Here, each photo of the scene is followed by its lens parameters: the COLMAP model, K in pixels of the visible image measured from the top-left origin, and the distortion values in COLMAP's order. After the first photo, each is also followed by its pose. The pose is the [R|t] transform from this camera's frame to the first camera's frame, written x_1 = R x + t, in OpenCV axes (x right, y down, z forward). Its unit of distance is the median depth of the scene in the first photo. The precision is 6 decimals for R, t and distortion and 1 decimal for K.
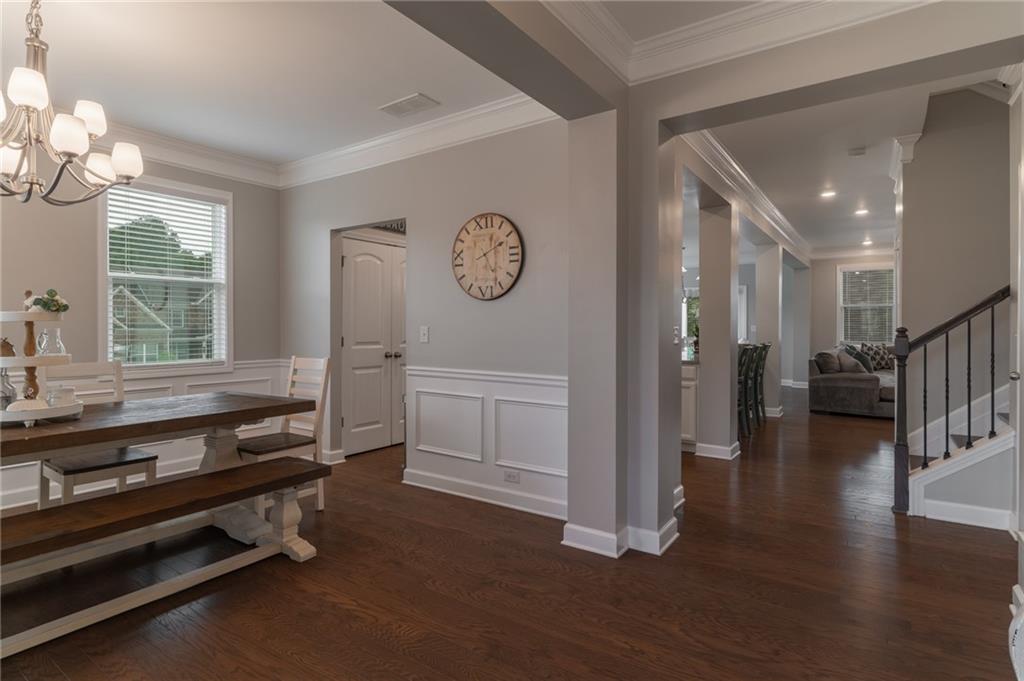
lens RADIAL K [[531.9, 0, 513.2], [0, 531.9, 326.9], [0, 0, 1]] dist [0.002931, 0.000937]
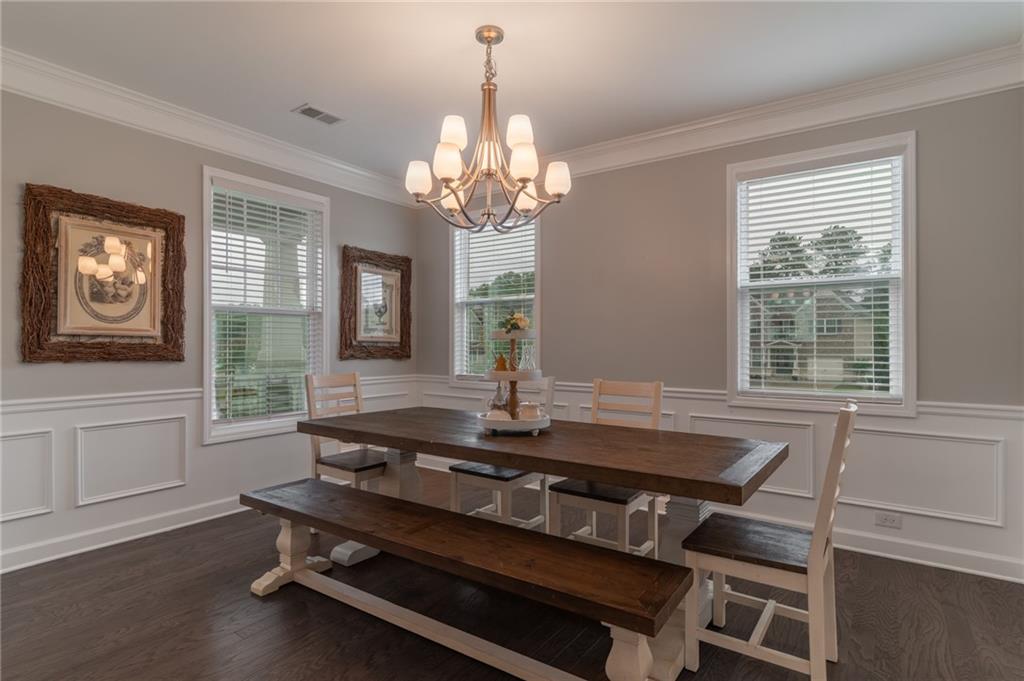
lens RADIAL K [[531.8, 0, 512.4], [0, 531.8, 344.2], [0, 0, 1]] dist [-0.002948, -0.000256]
pose [[-0.013060, -0.001440, -0.999914, 0.122440], [-0.001619, 0.999998, -0.001419, 0.000767], [0.999913, 0.001601, -0.013063, 0.650836]]
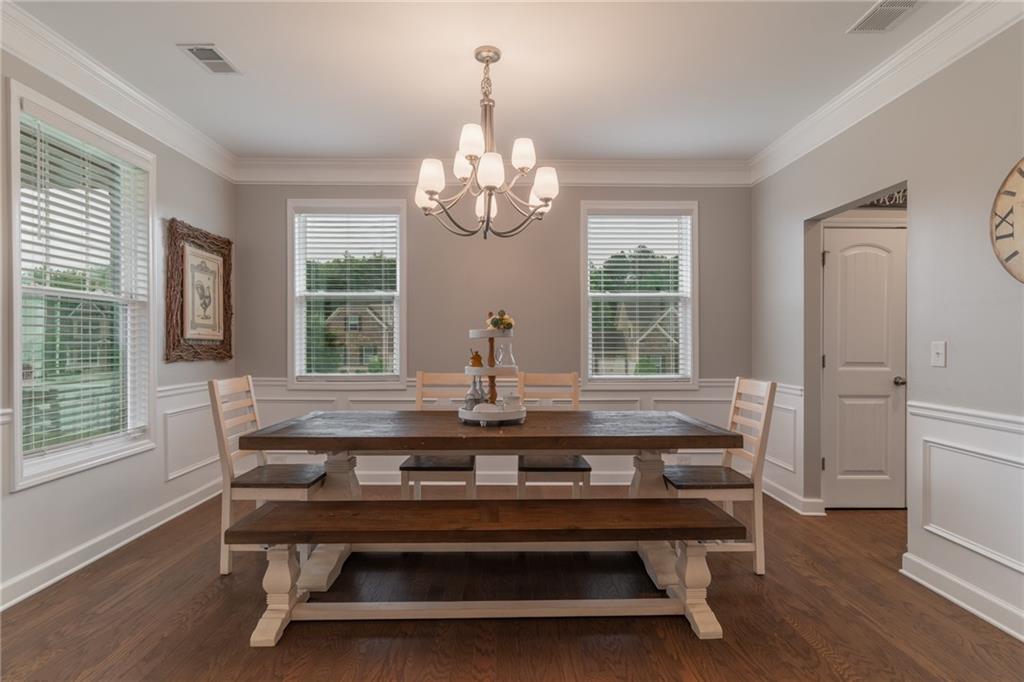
lens RADIAL K [[527.0, 0, 512.9], [0, 527.0, 342.9], [0, 0, 1]] dist [-0.001443, 0.000541]
pose [[0.582294, -0.000381, -0.812978, 0.053944], [0.001104, 0.999999, 0.000322, 0.000416], [0.812978, -0.001085, 0.582294, 0.224838]]
